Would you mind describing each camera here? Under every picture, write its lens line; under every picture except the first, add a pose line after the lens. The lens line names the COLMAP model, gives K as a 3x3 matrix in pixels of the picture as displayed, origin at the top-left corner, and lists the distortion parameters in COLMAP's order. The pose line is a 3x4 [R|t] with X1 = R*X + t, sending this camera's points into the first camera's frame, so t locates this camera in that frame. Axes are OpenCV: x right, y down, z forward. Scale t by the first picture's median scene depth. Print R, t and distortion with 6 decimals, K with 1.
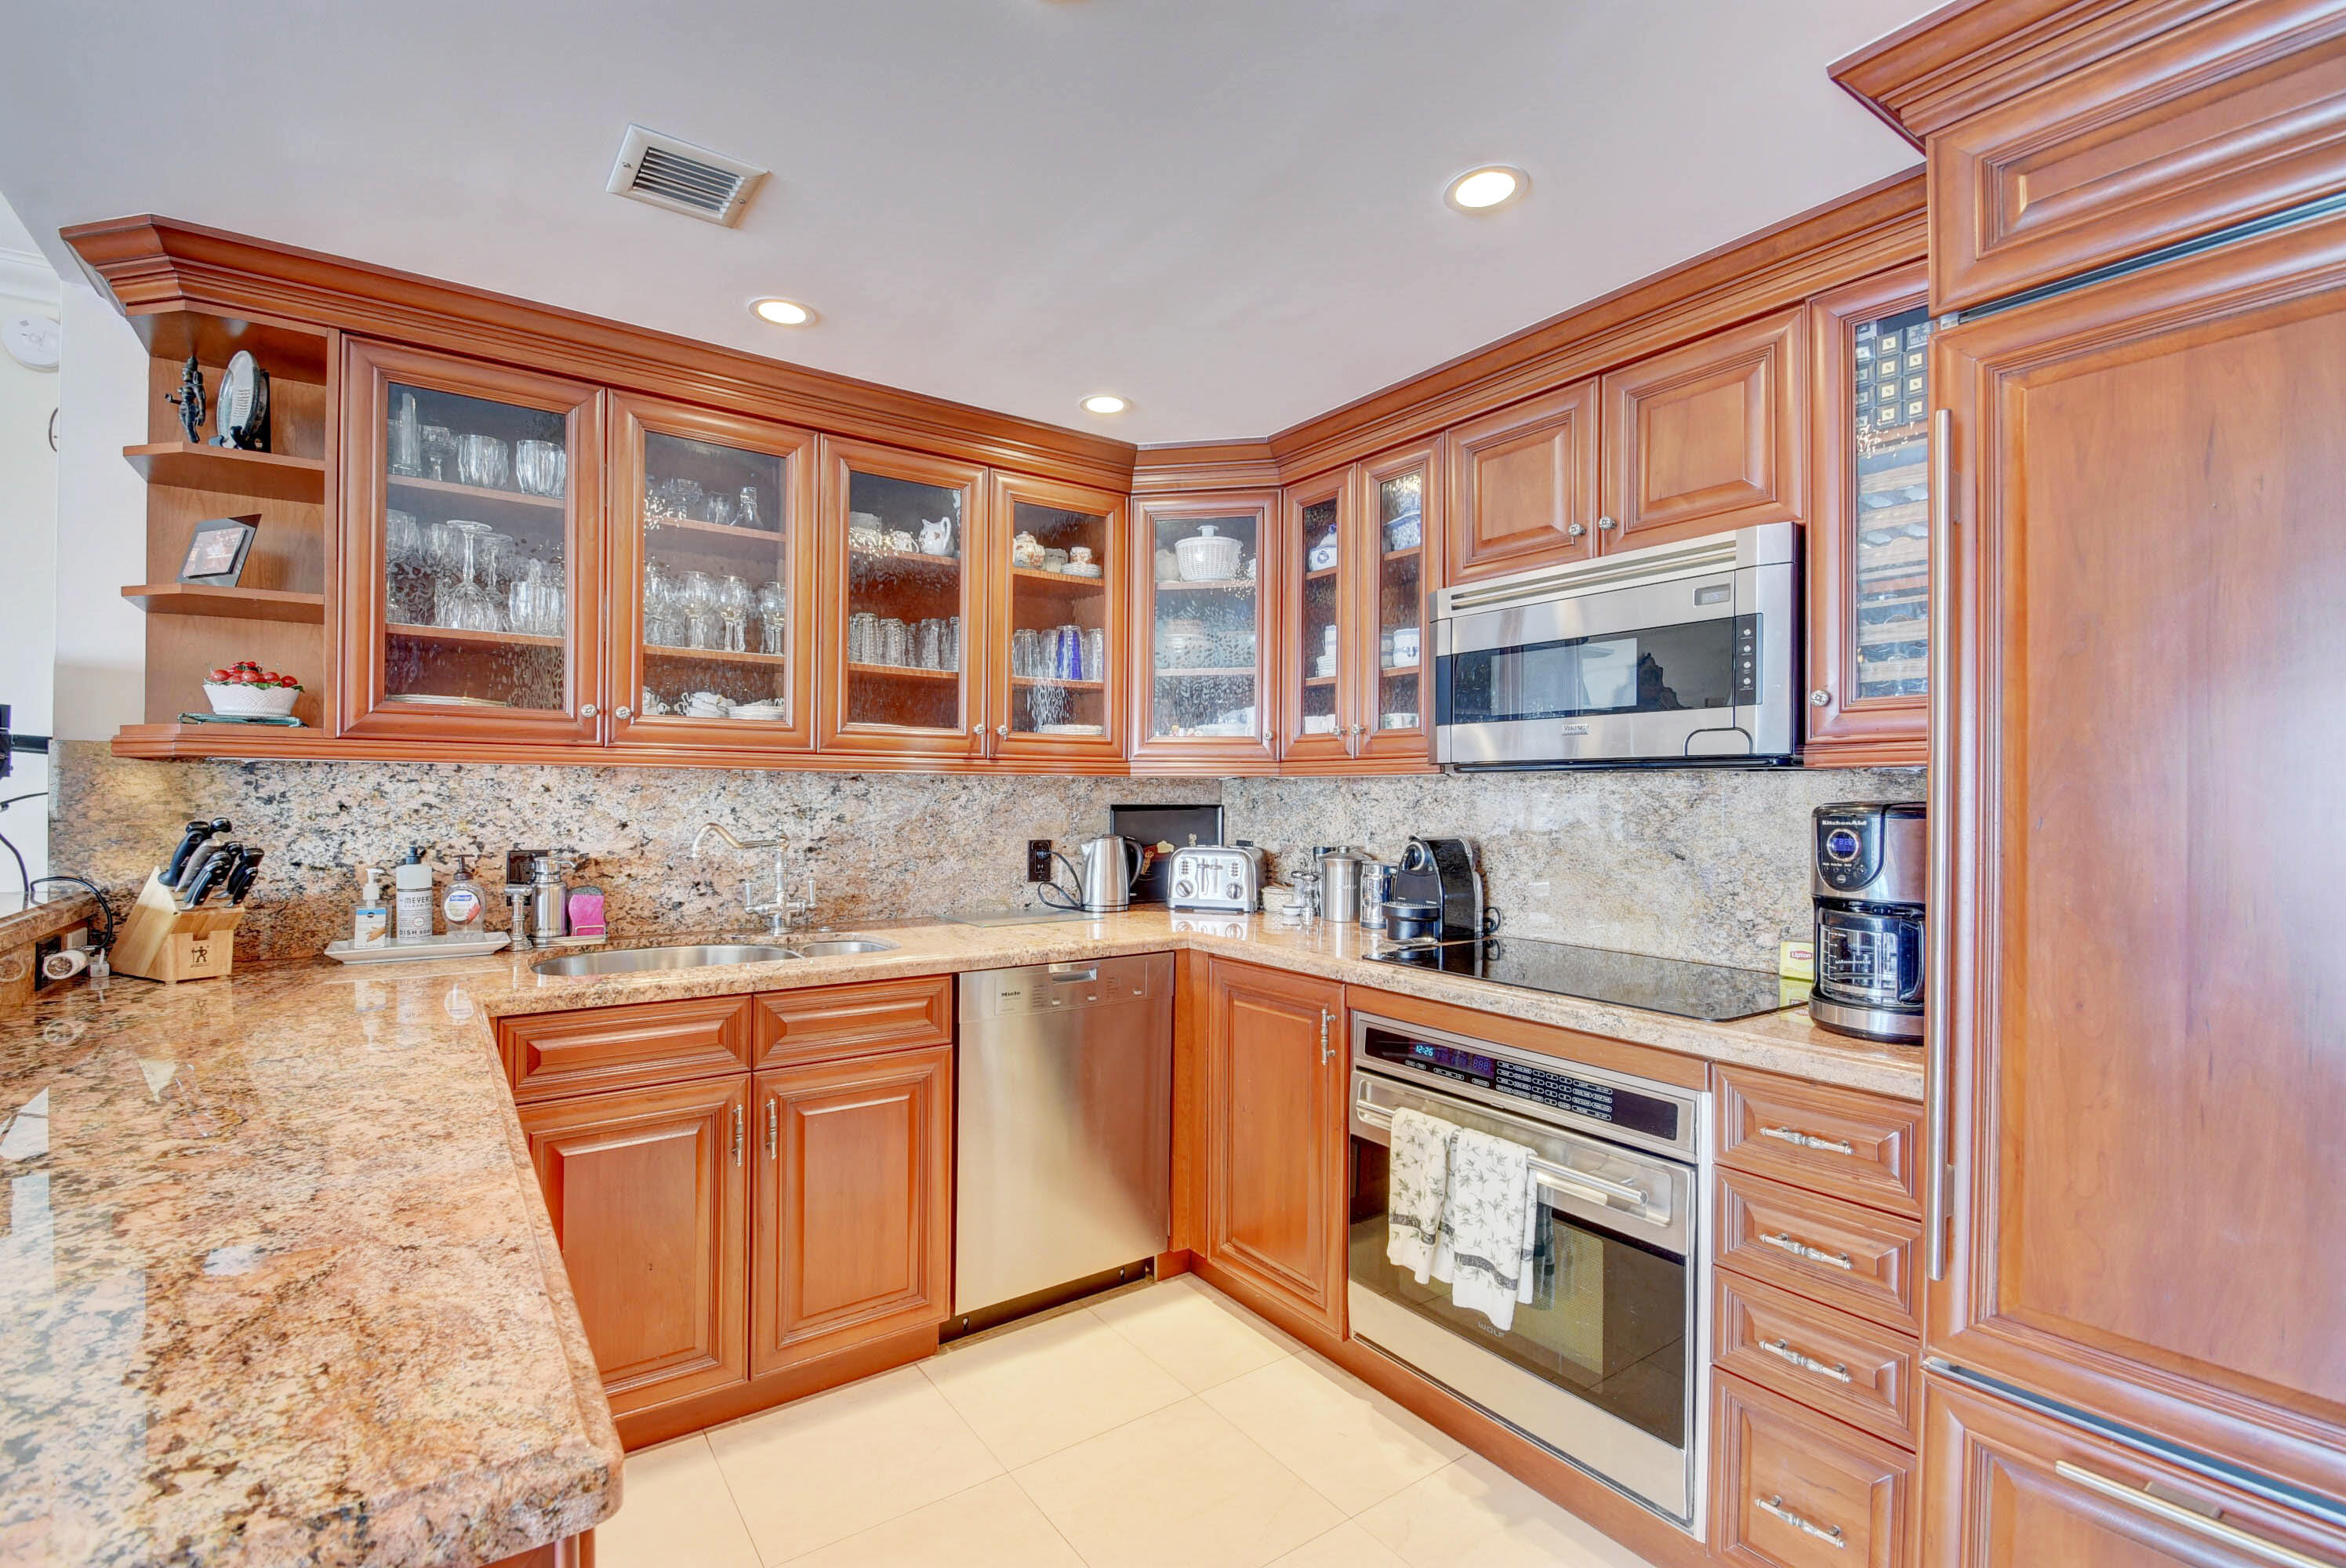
lens RADIAL K [[1037.5, 0, 1131.3], [0, 1037.5, 796.0], [0, 0, 1]] dist [-0.003904, -0.001144]
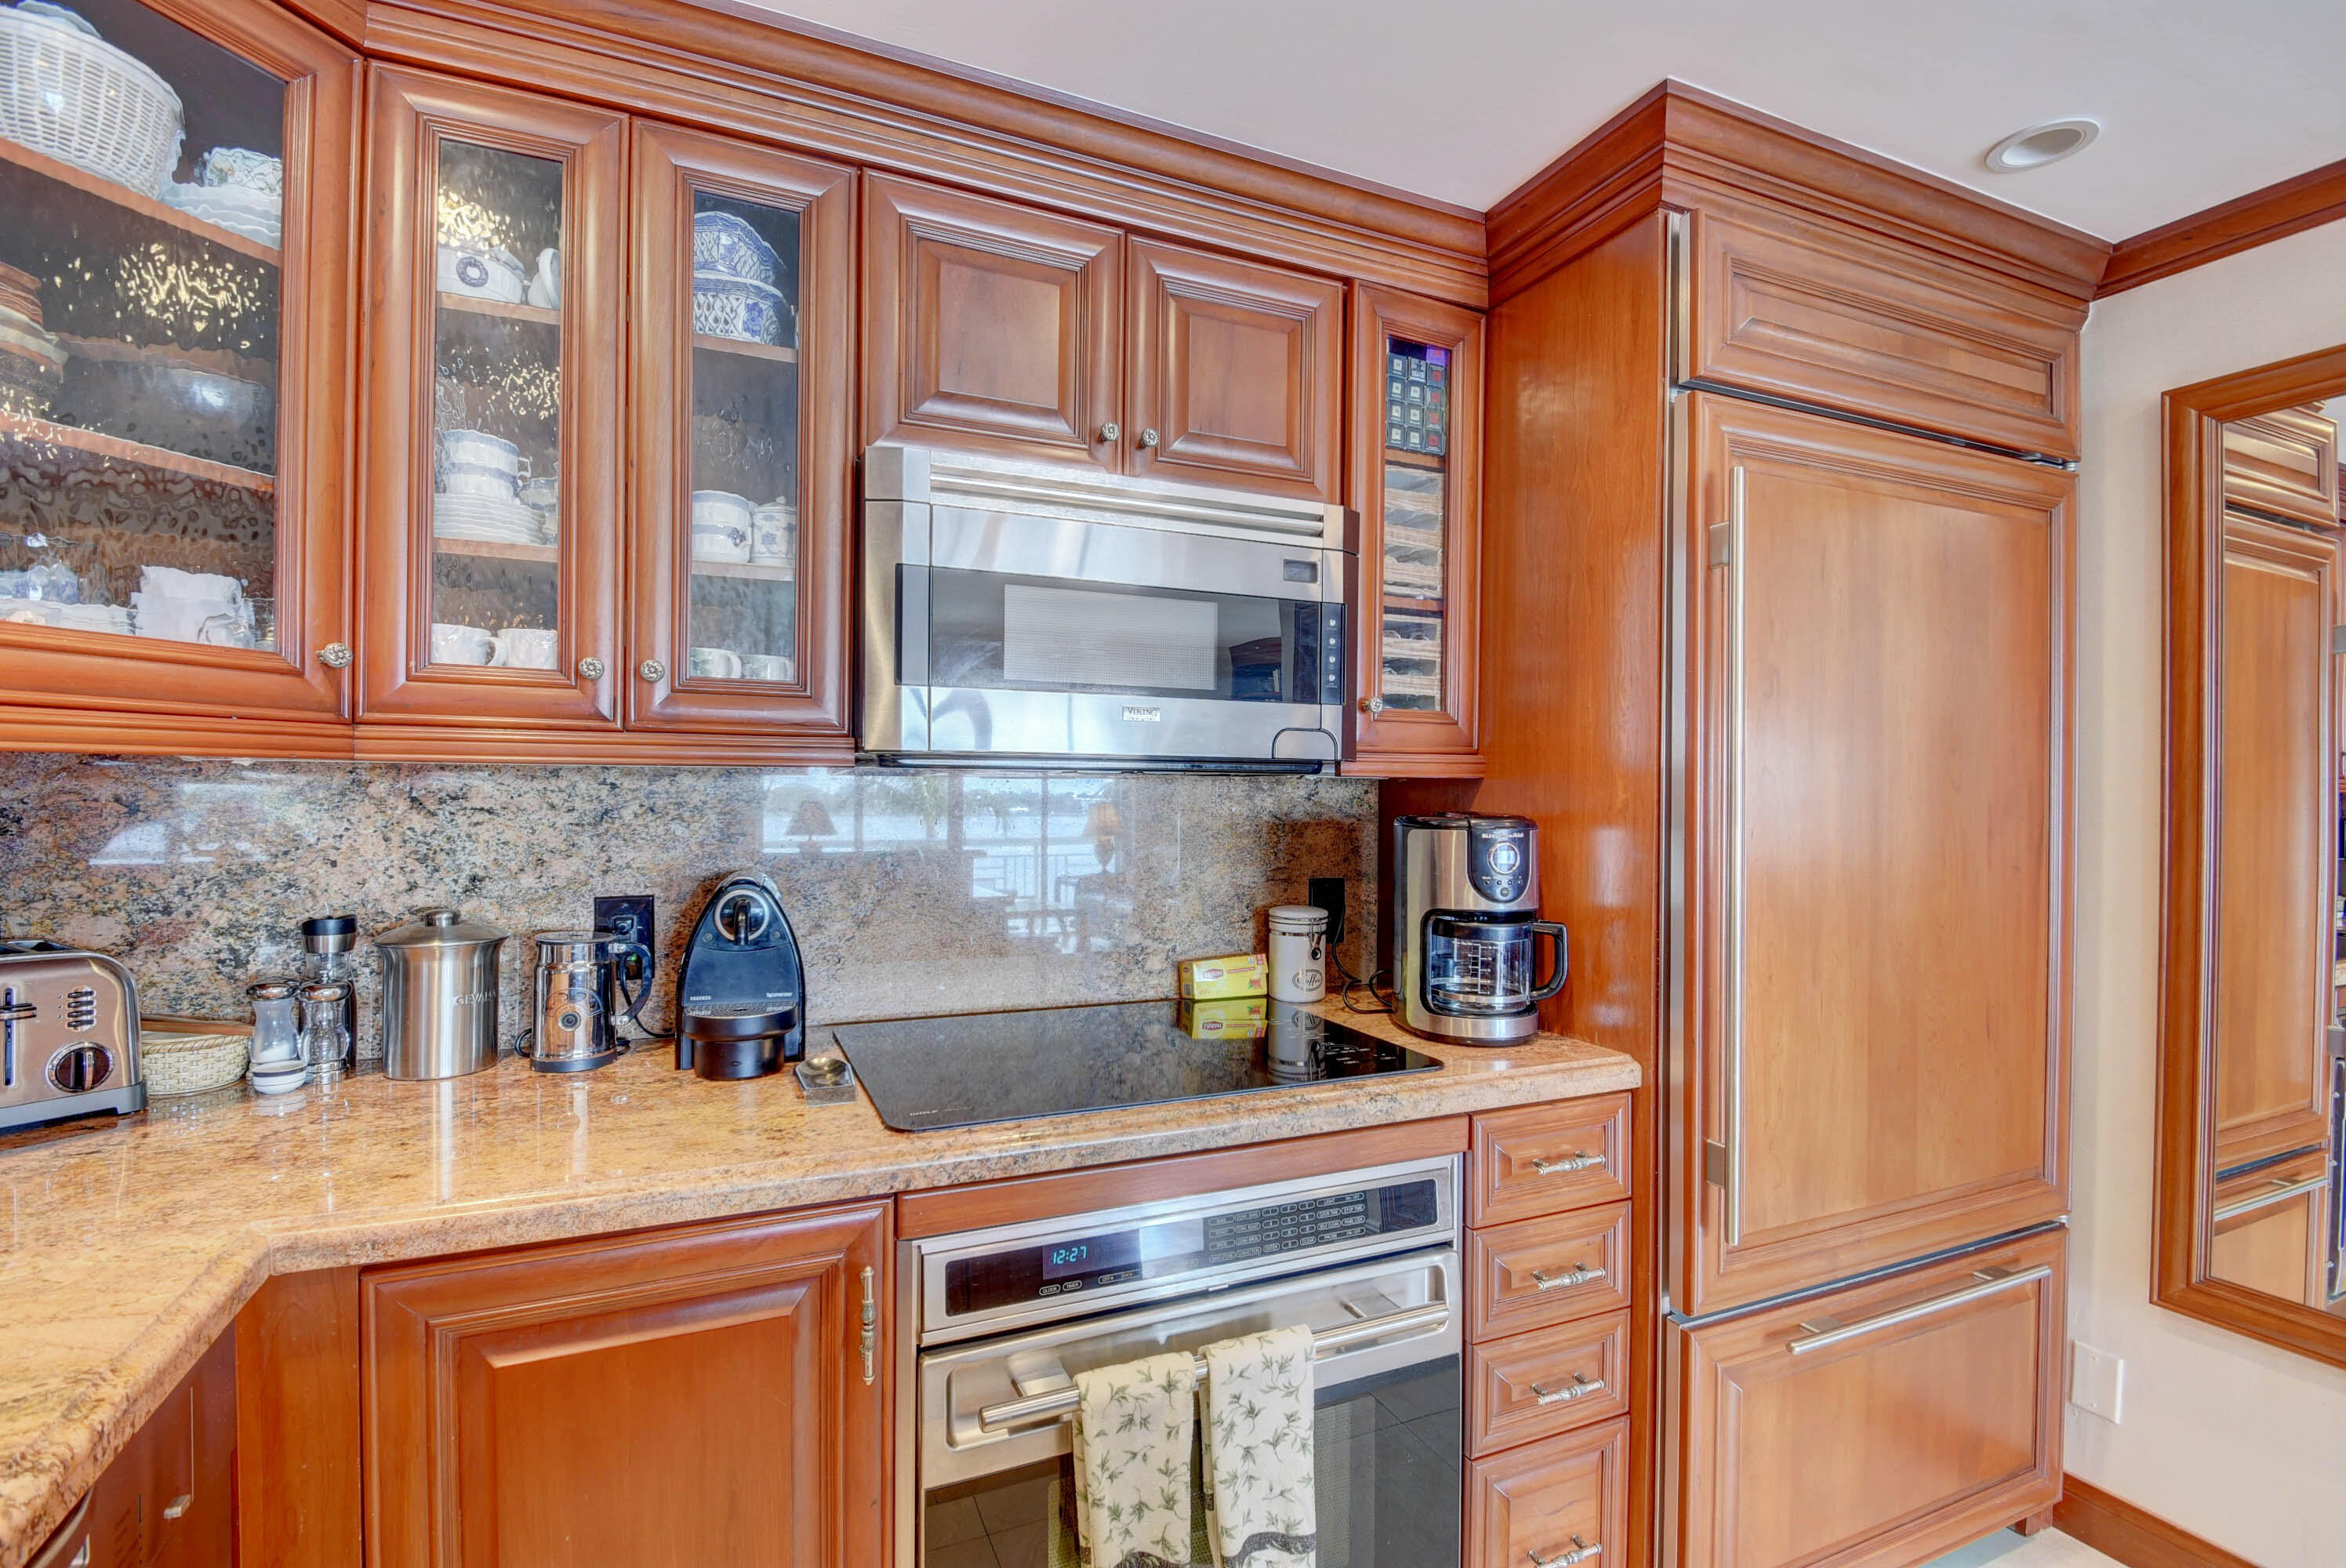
lens RADIAL K [[1037.5, 0, 1131.3], [0, 1037.5, 796.0], [0, 0, 1]] dist [-0.003904, -0.001144]
pose [[0.197424, -0.009998, 0.980267, -0.259390], [-0.007257, 0.999906, 0.011660, -0.015340], [-0.980291, -0.009416, 0.197333, 0.821723]]
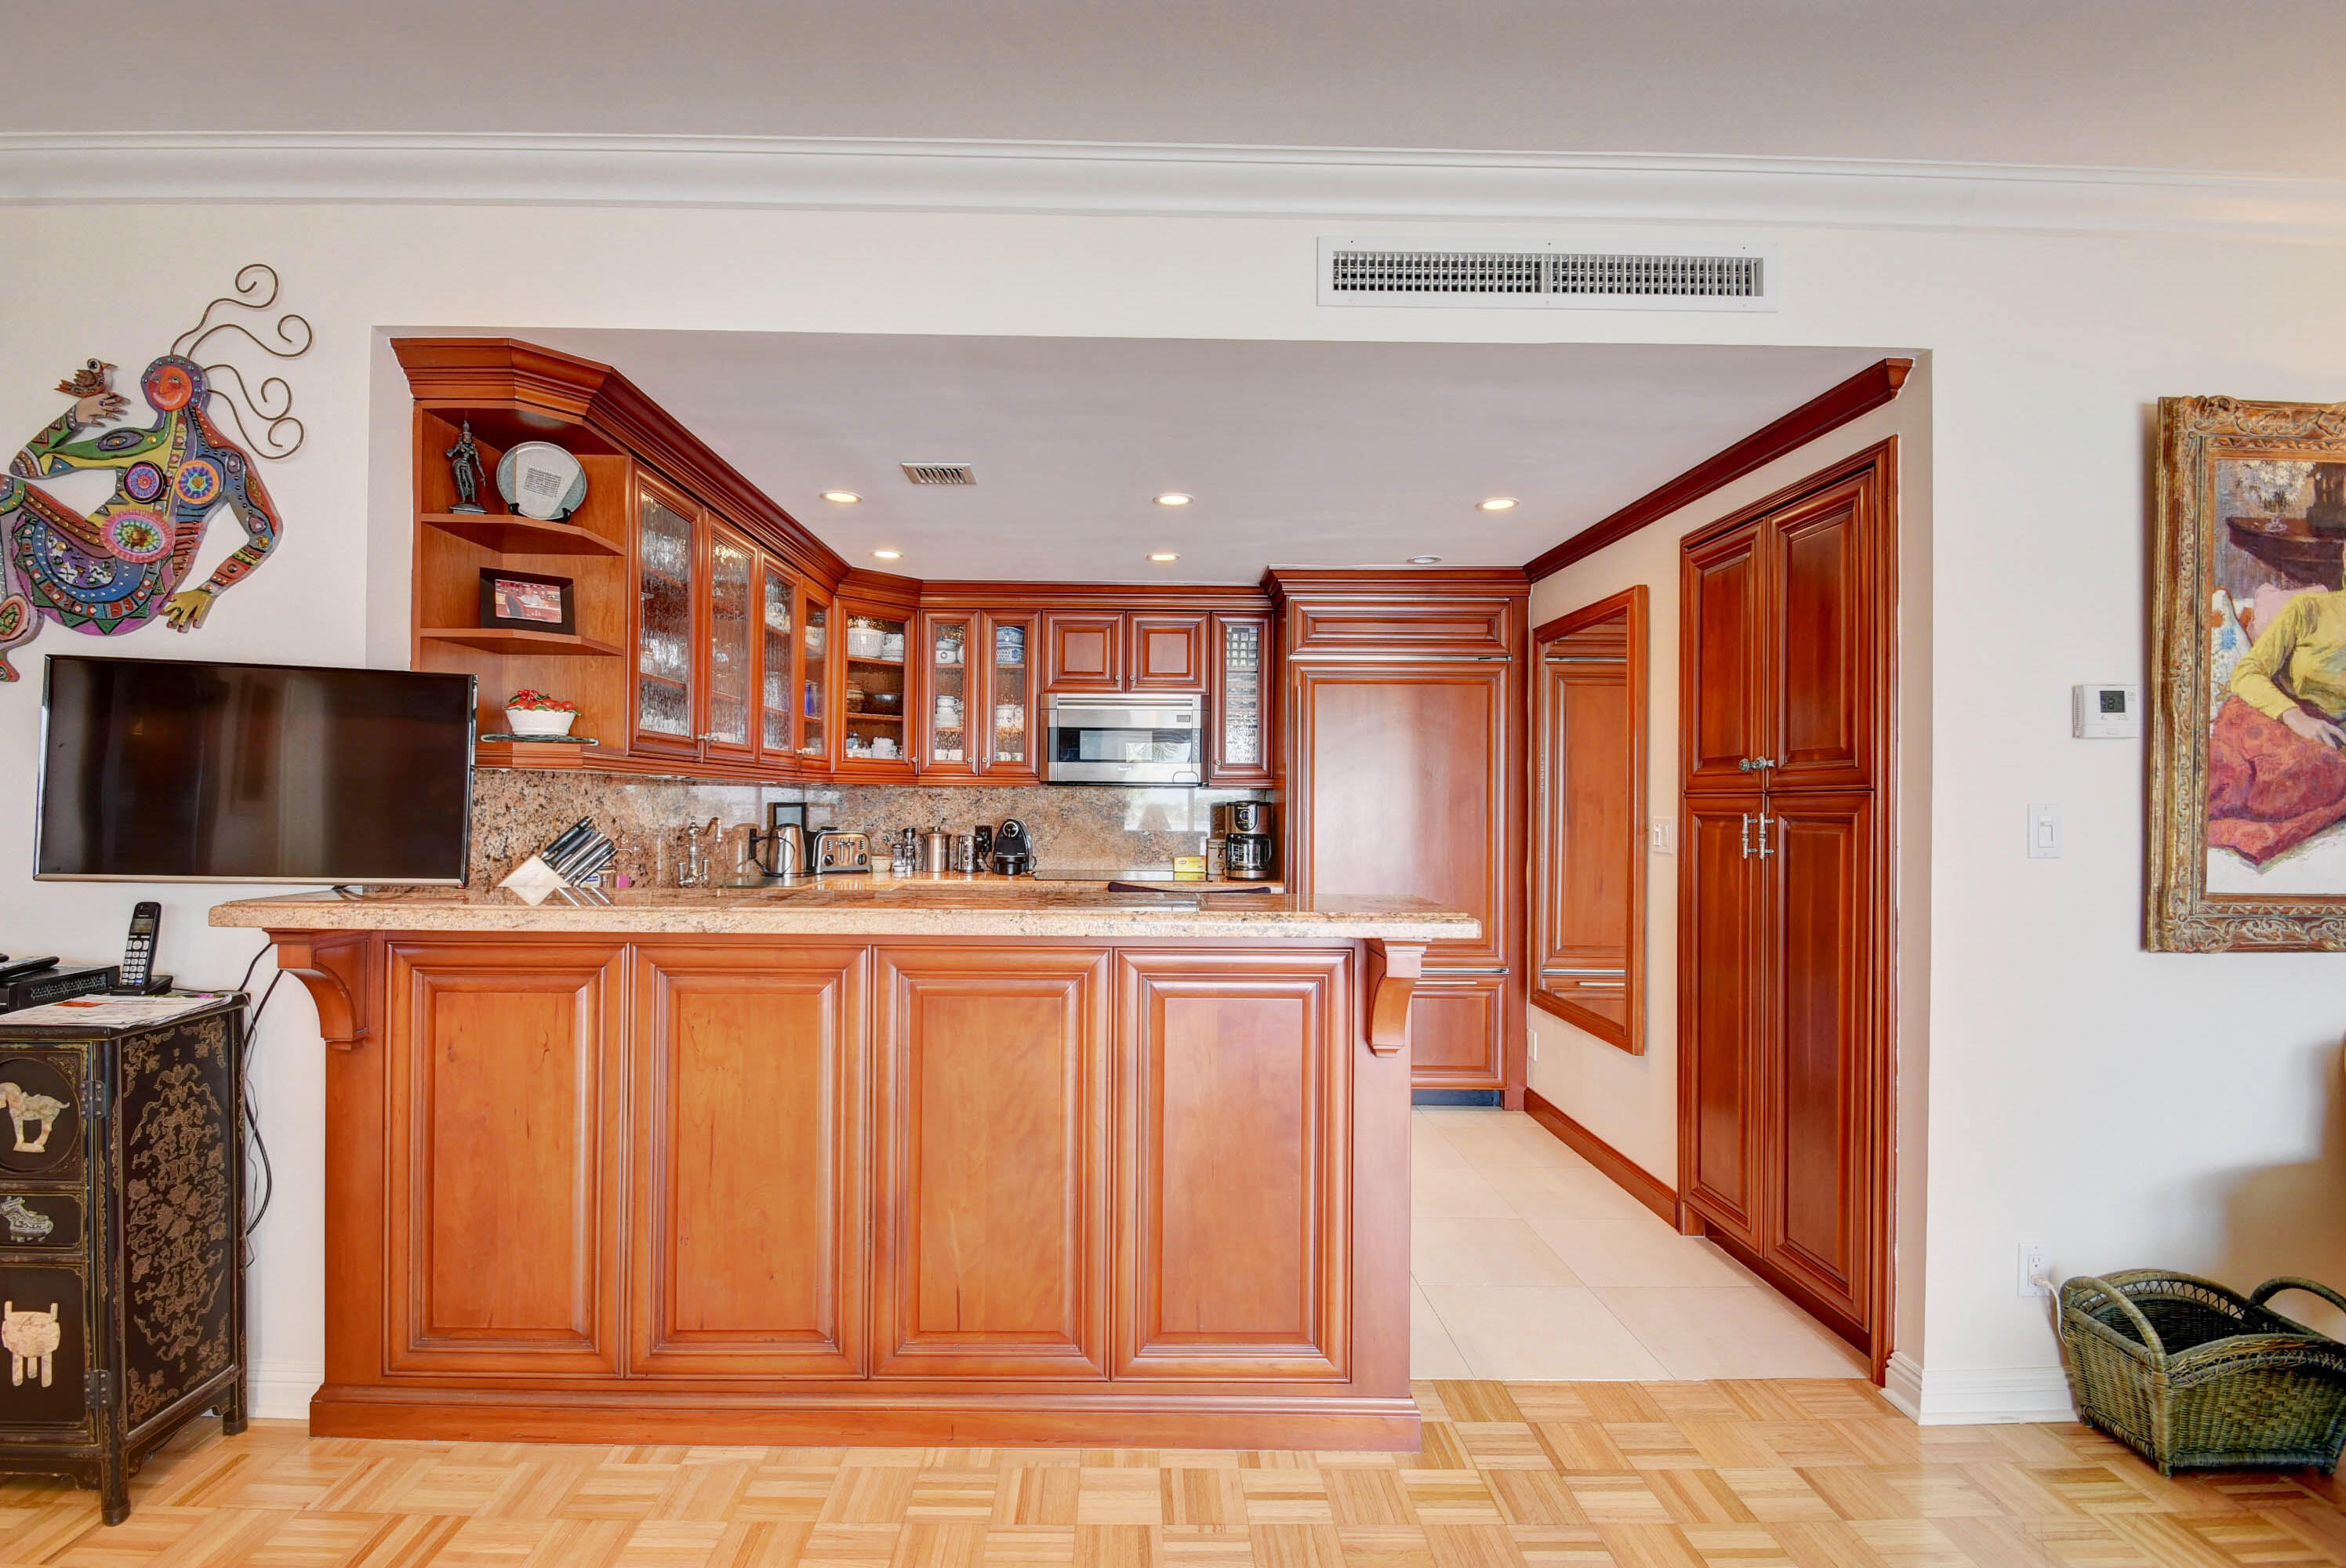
lens RADIAL K [[1037.5, 0, 1131.3], [0, 1037.5, 796.0], [0, 0, 1]] dist [-0.003904, -0.001144]
pose [[0.556389, 0.000496, 0.830922, -1.367420], [-0.003939, 0.999990, 0.002041, -0.008218], [-0.830913, -0.004408, 0.556385, -0.254960]]
